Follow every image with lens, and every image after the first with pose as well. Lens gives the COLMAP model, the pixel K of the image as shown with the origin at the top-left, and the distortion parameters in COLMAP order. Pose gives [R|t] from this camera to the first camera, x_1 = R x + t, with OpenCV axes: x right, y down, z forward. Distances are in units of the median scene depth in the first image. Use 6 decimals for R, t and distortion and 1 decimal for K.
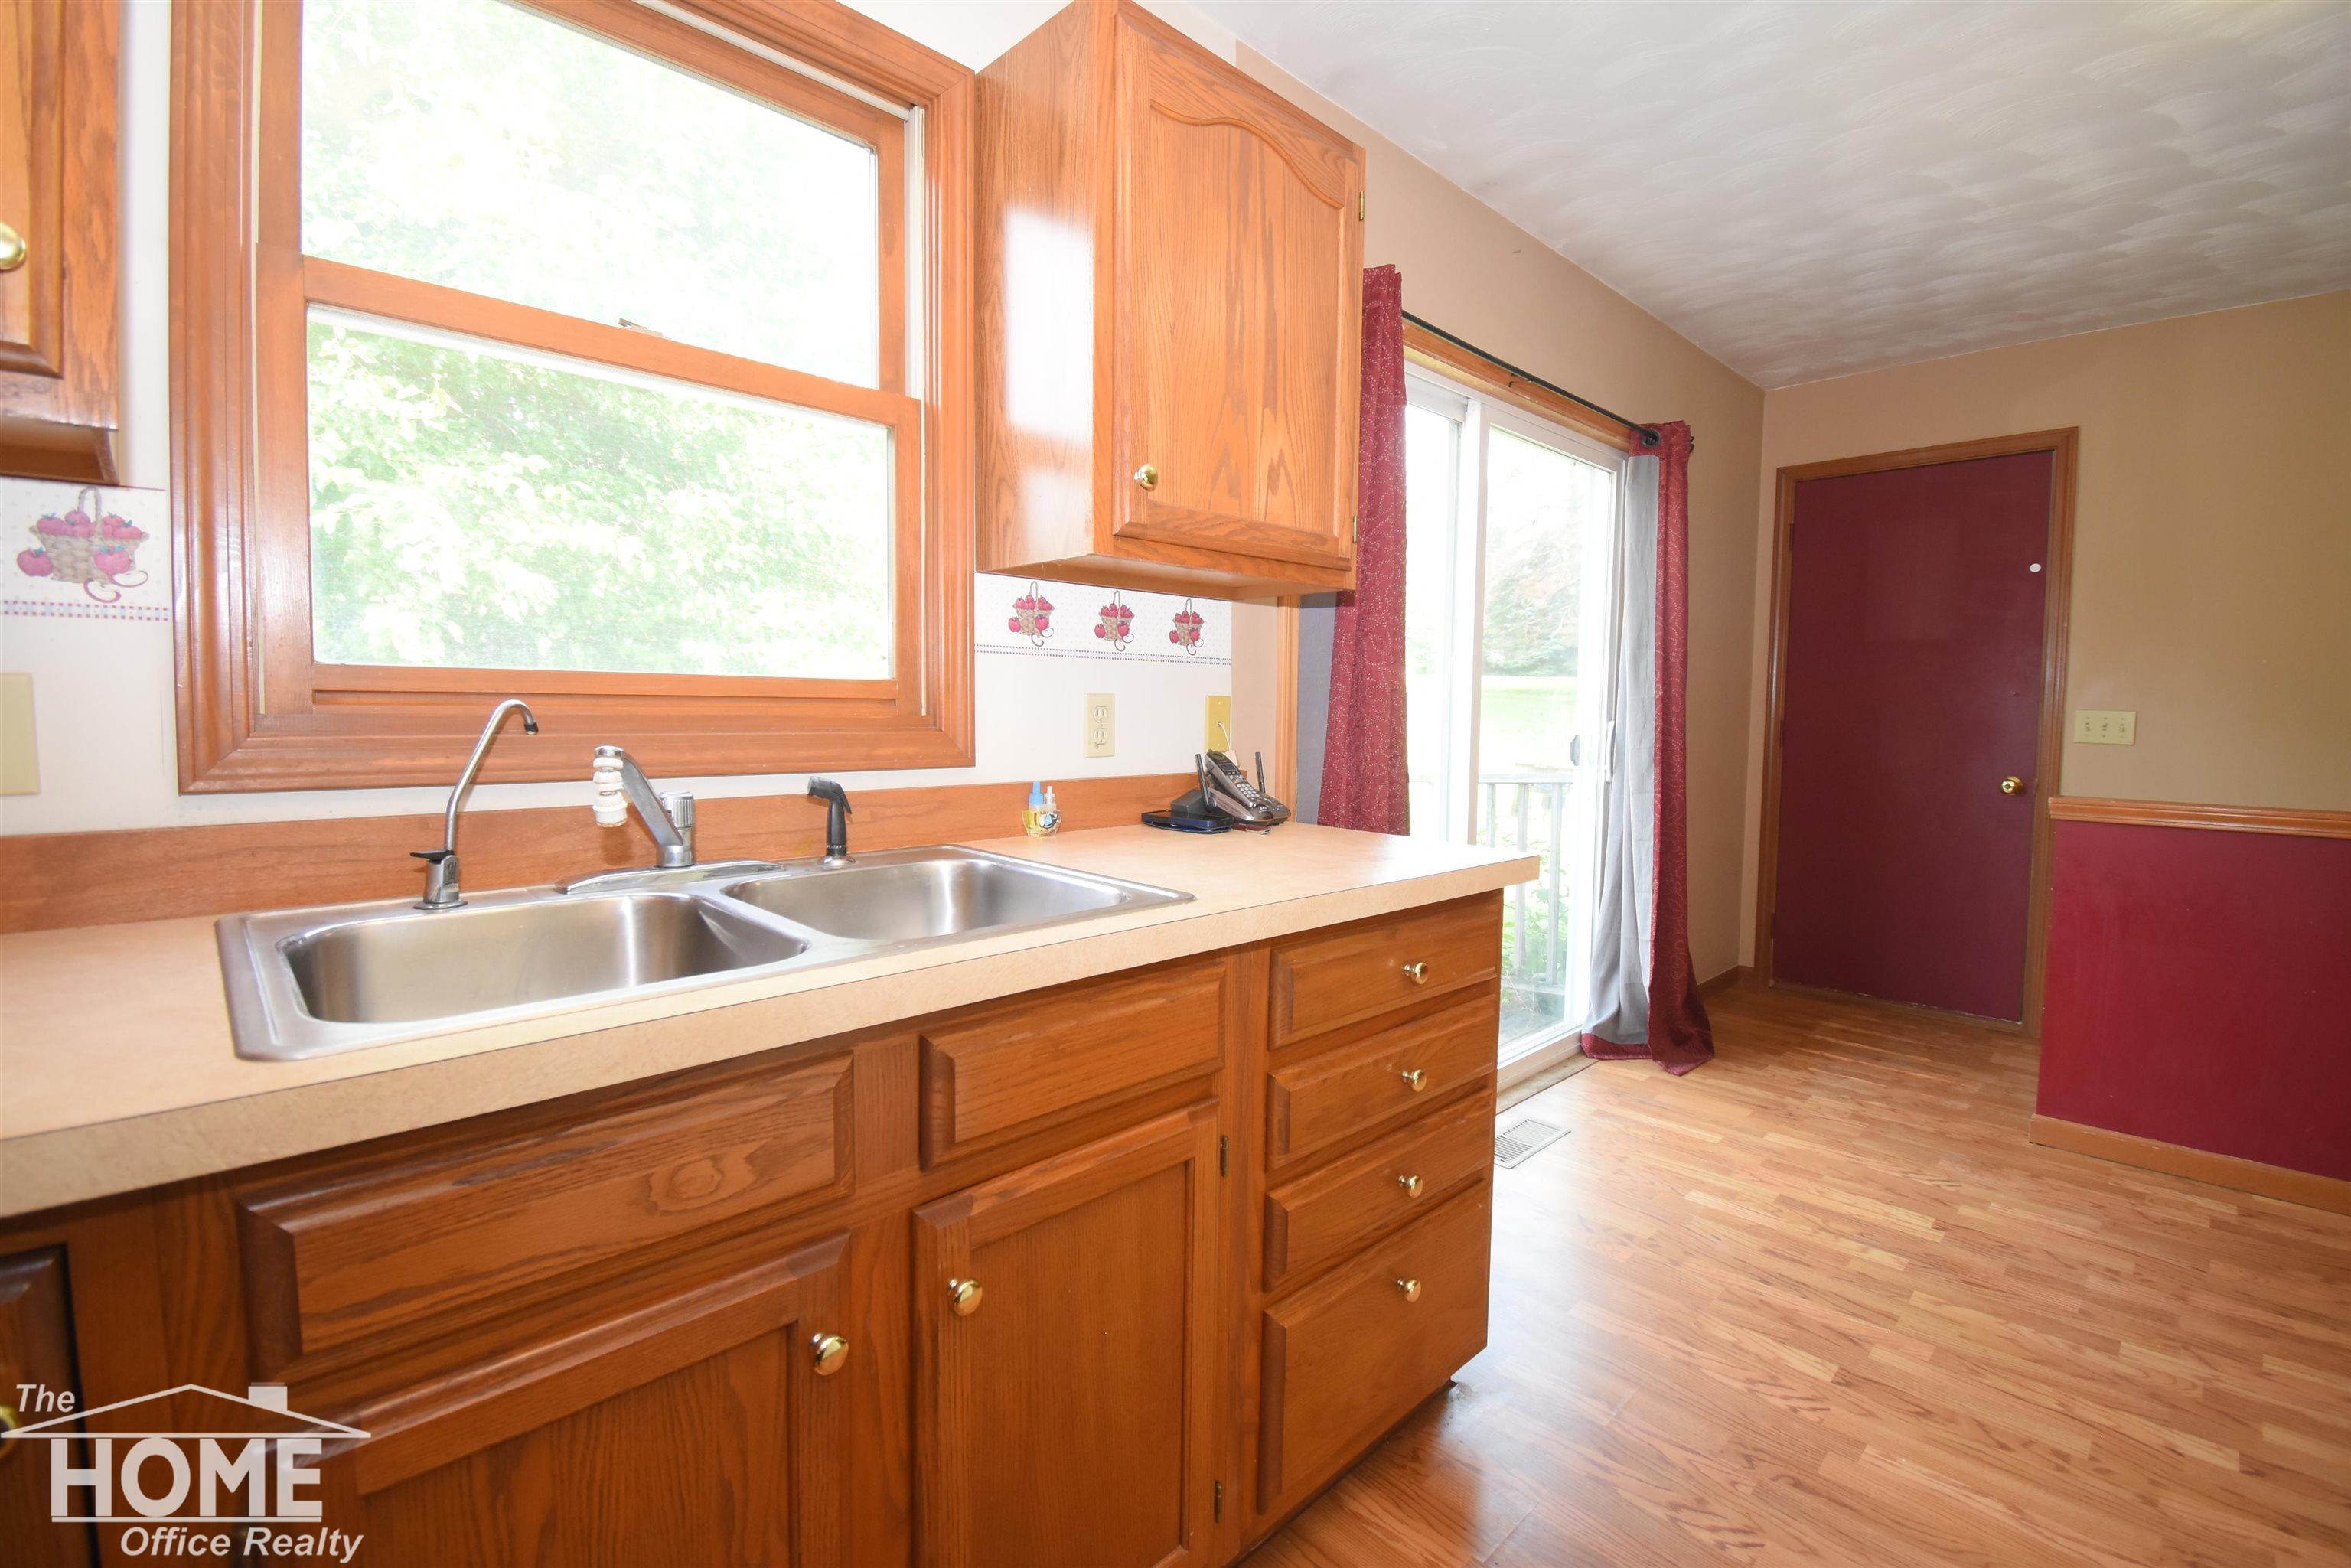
lens RADIAL K [[1038.4, 0, 1201.1], [0, 1038.4, 755.7], [0, 0, 1]] dist [-0.000455, -0.009020]
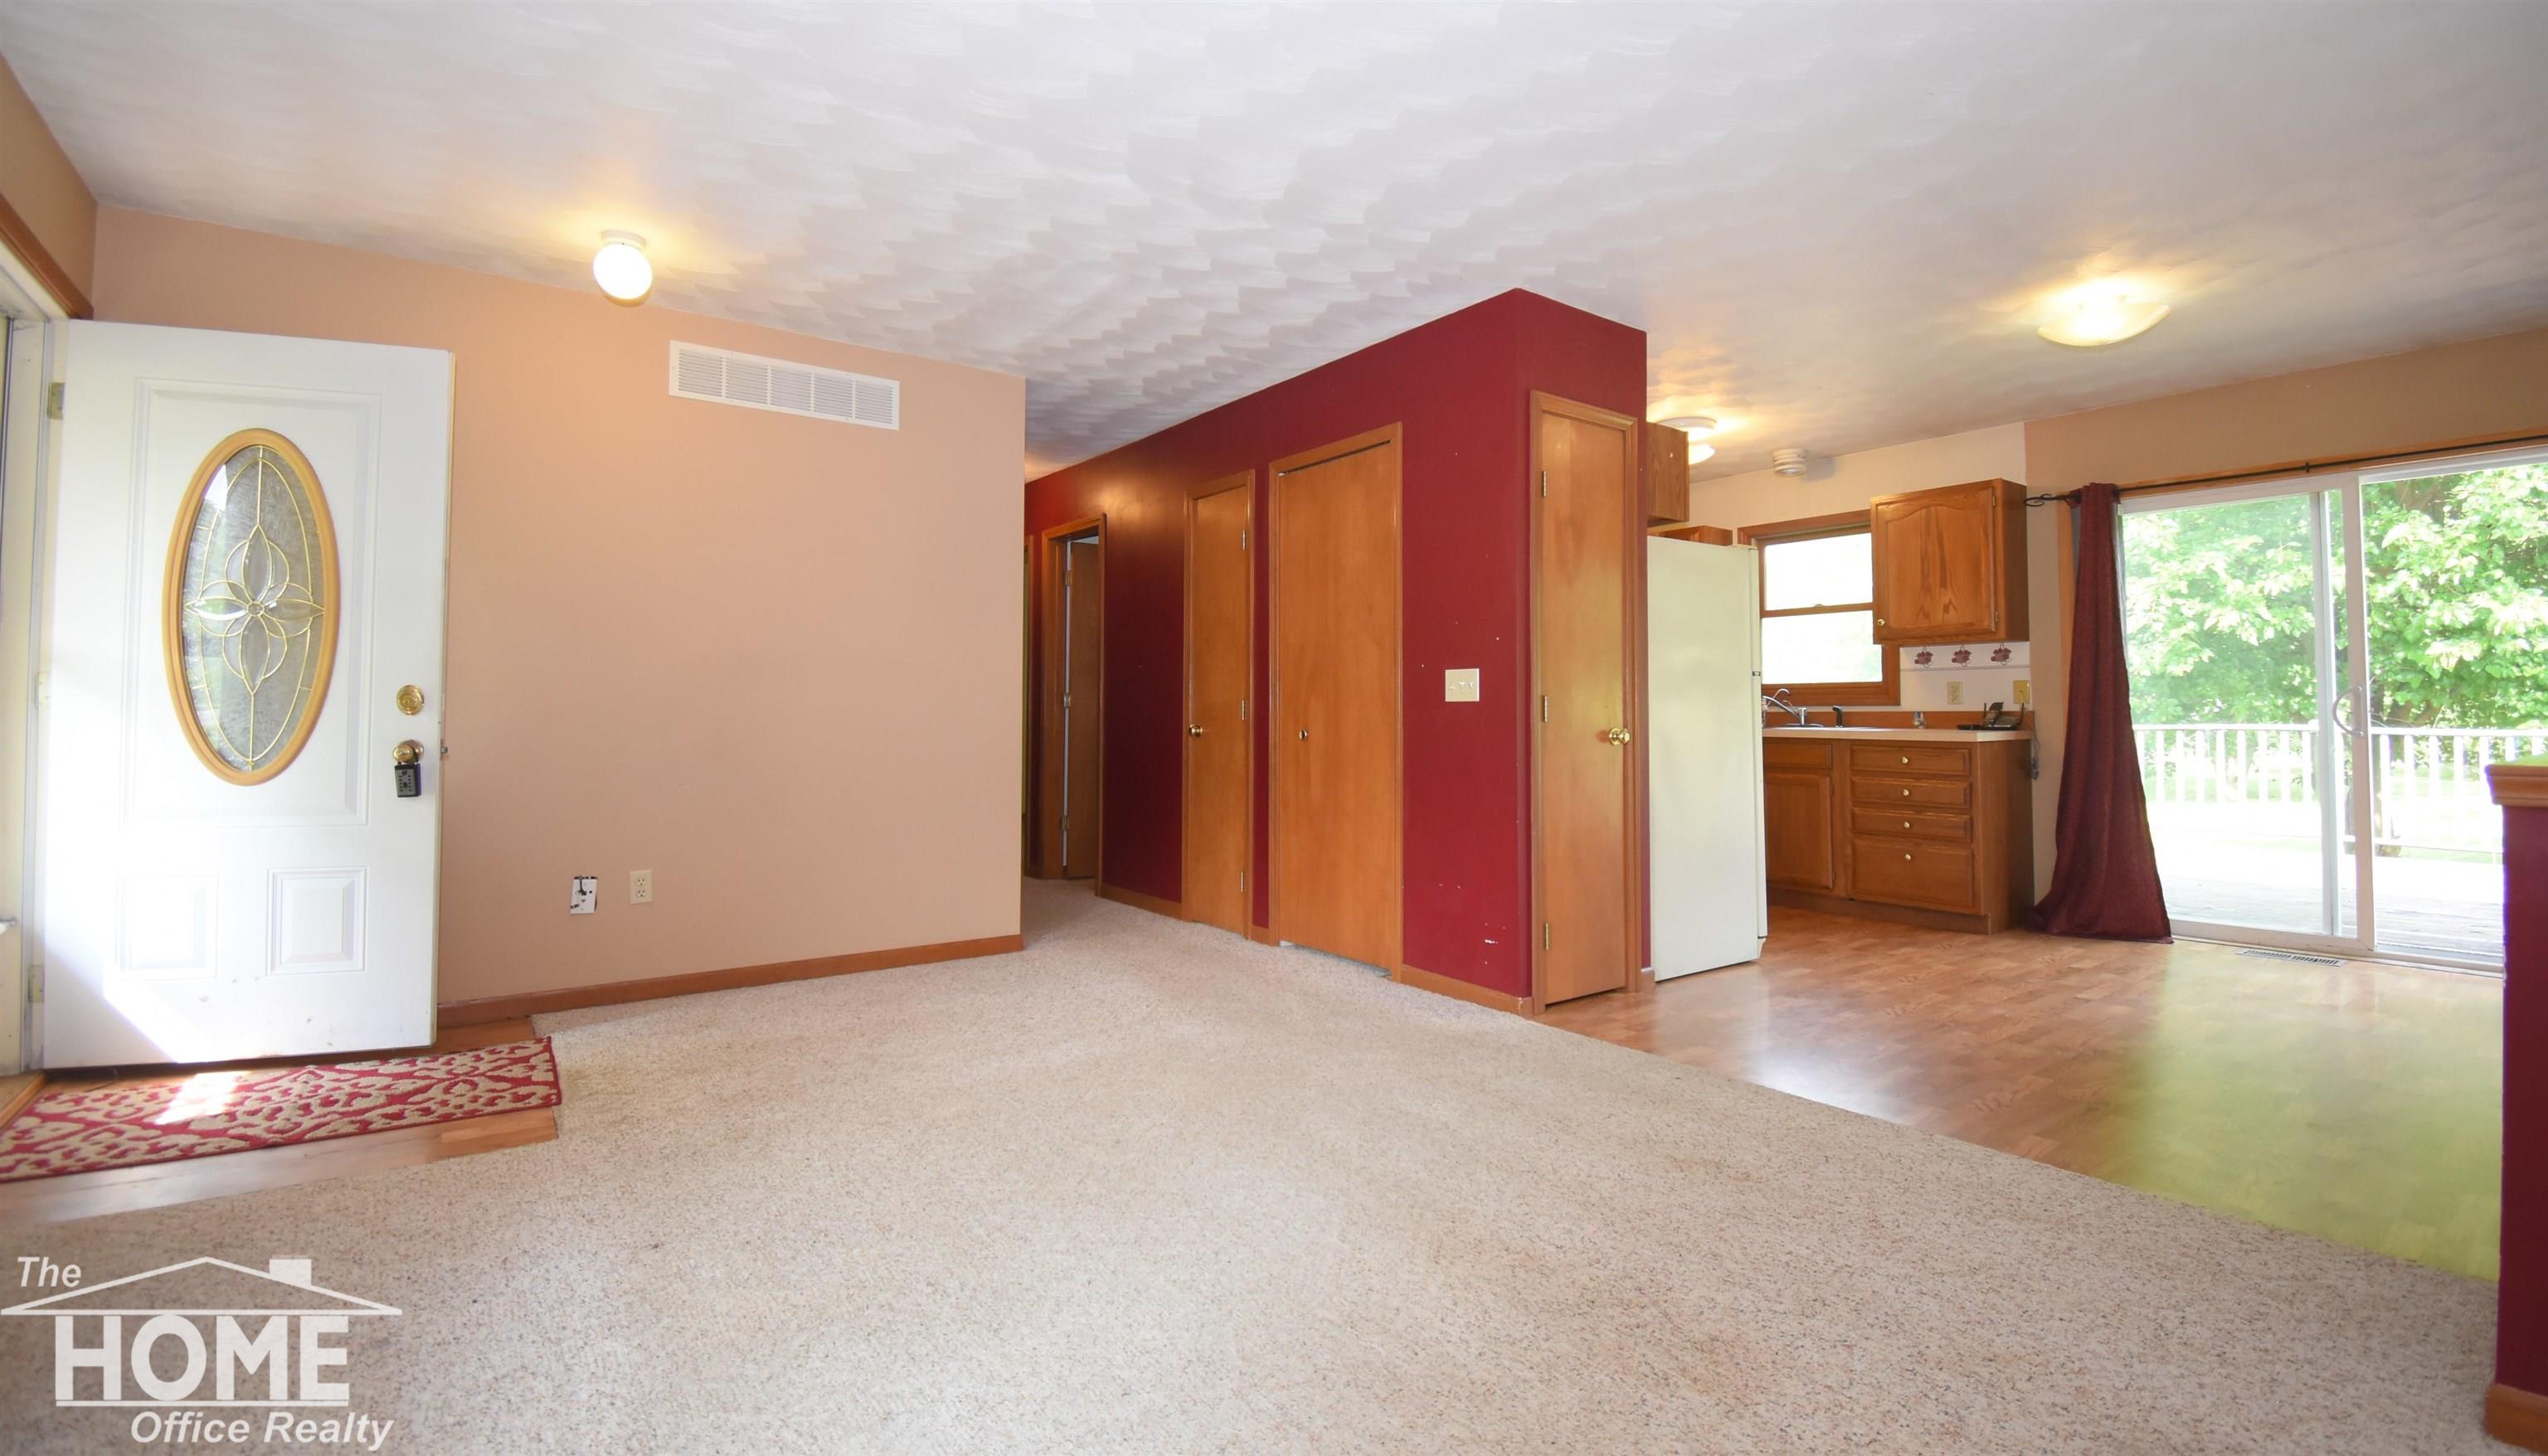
lens RADIAL K [[1126.3, 0, 1251.0], [0, 1126.3, 679.2], [0, 0, 1]] dist [-0.018675, -0.005653]
pose [[-0.169826, -0.041583, -0.984596, 3.467975], [-0.050147, 0.998180, -0.033508, 0.141388], [0.984197, 0.043684, -0.171602, -0.405920]]
